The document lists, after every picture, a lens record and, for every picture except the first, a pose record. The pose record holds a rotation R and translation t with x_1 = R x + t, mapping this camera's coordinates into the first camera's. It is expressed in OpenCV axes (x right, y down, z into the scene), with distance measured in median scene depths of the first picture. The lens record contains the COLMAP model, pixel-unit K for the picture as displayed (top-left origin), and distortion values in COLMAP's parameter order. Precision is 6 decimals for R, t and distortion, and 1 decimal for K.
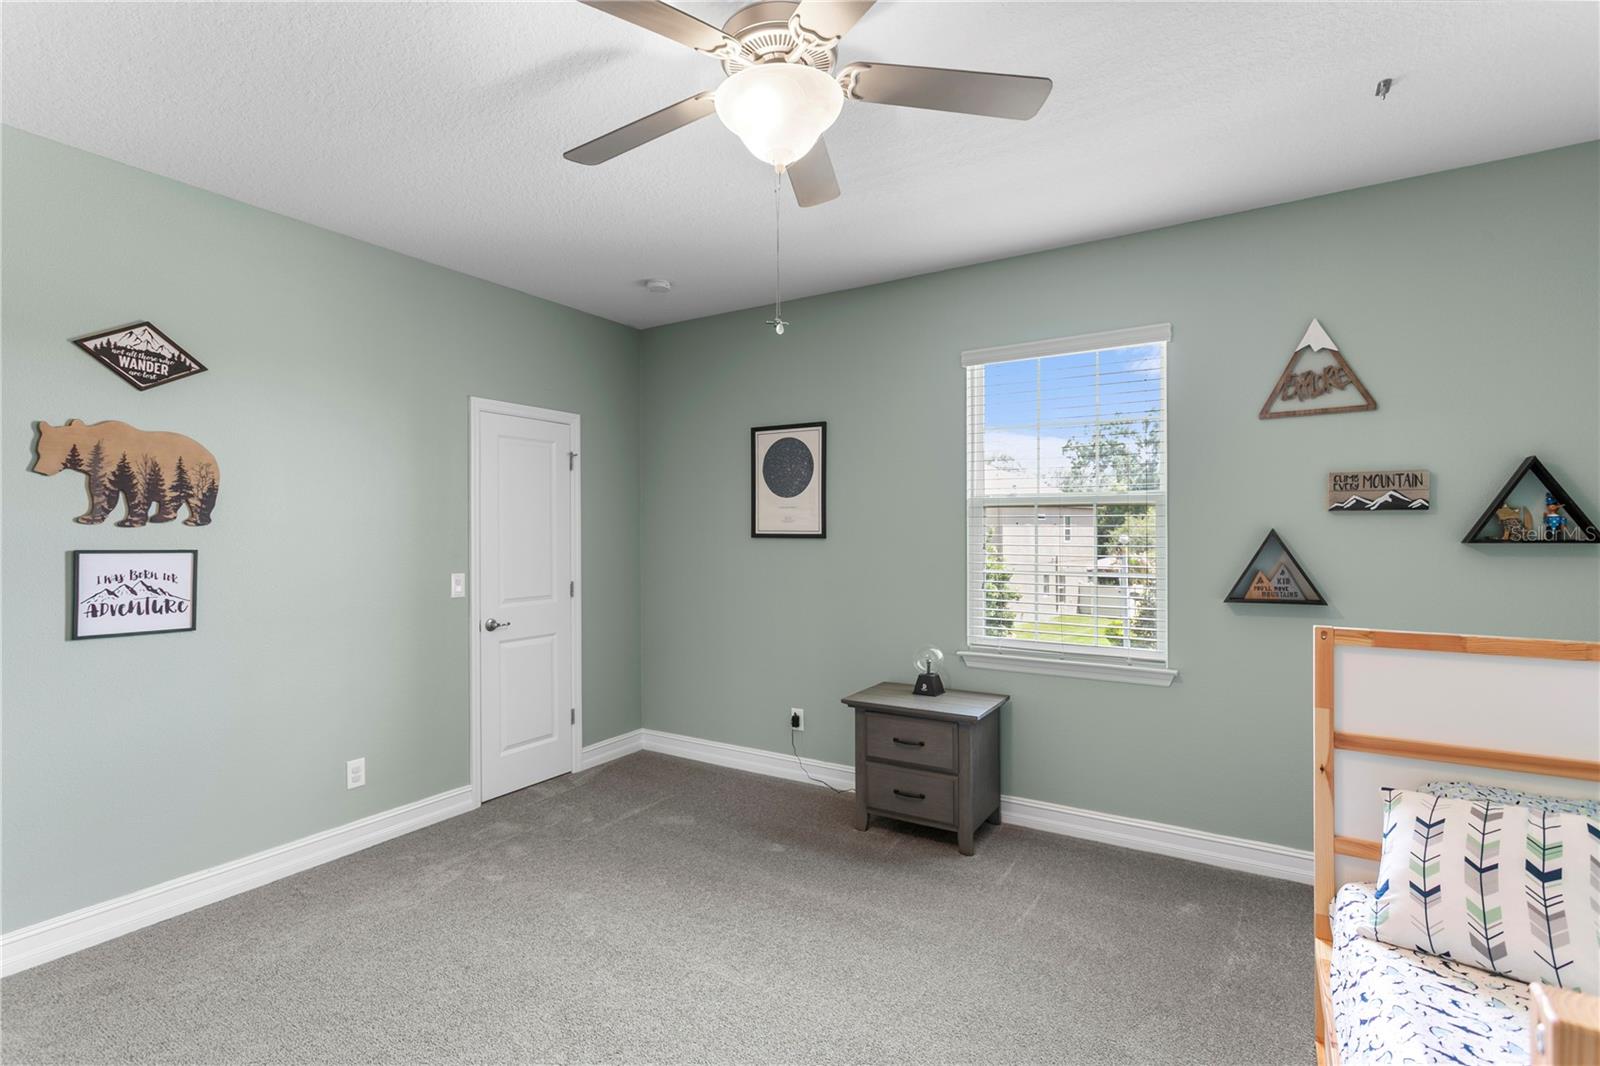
lens RADIAL K [[758.2, 0, 794.8], [0, 758.2, 542.4], [0, 0, 1]] dist [0.008567, -0.000573]
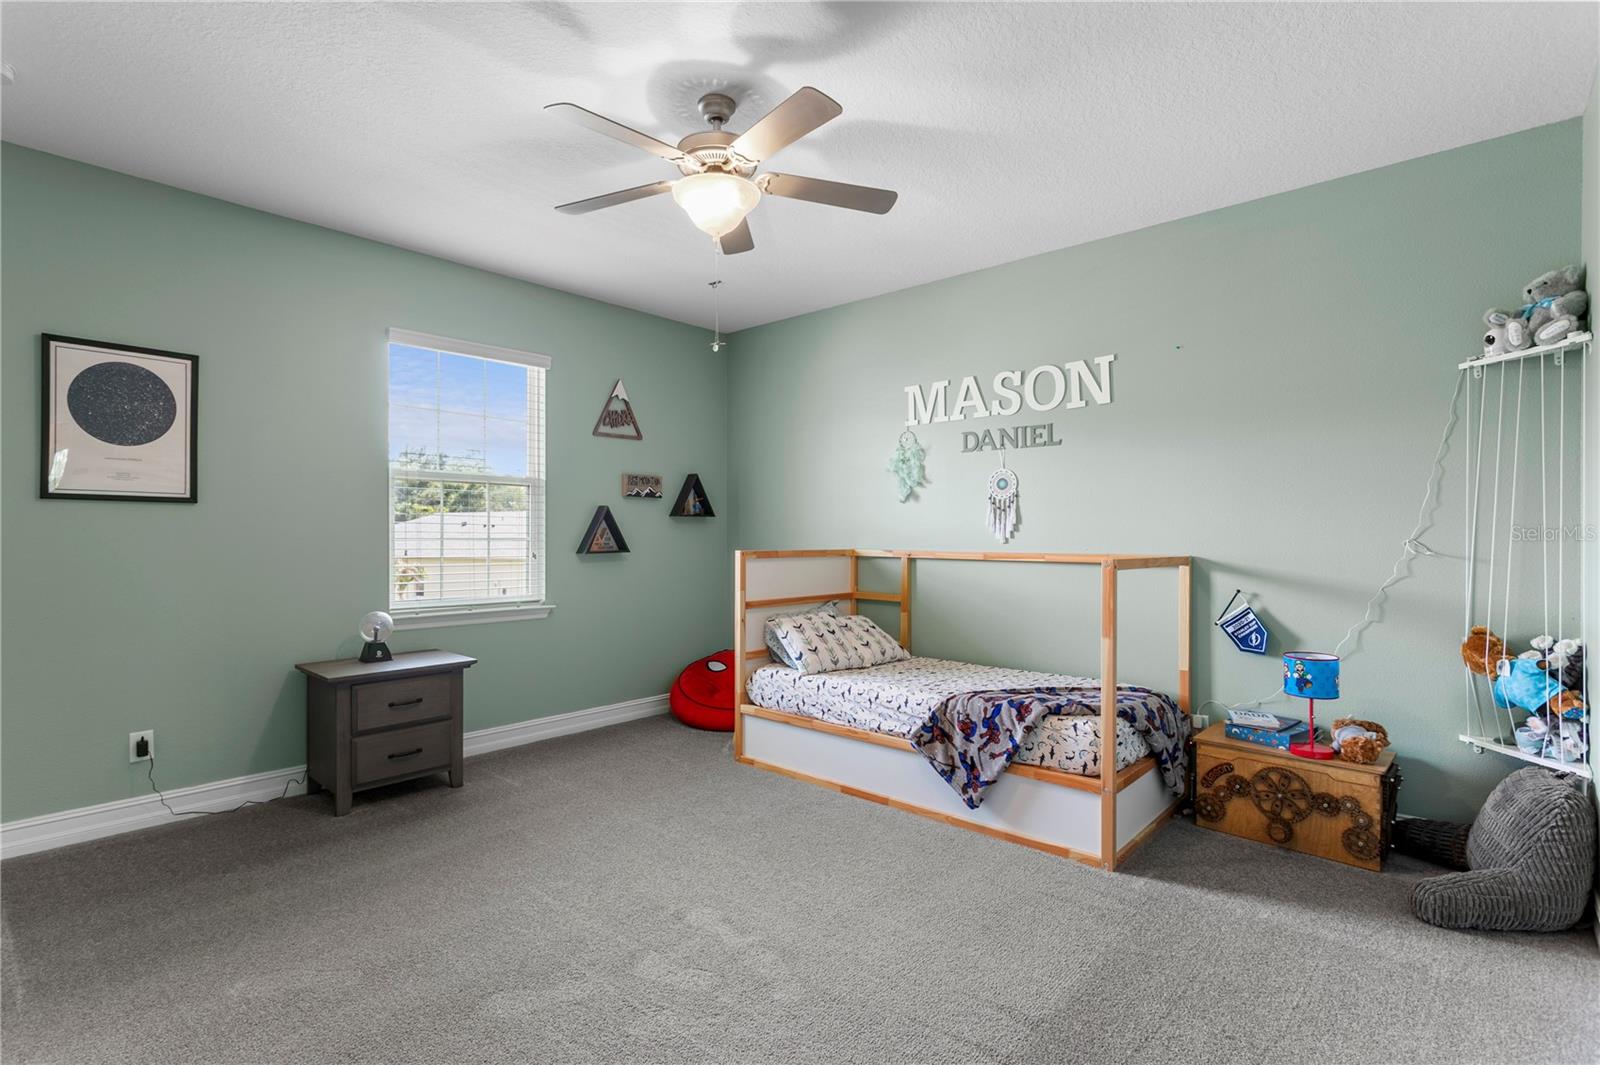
lens RADIAL K [[758.2, 0, 800.3], [0, 758.2, 526.7], [0, 0, 1]] dist [0.008567, -0.000573]
pose [[0.172526, 0.006205, 0.984985, -0.796990], [0.005431, 0.999959, -0.007251, 0.035930], [-0.984990, 0.006600, 0.172485, 0.302825]]
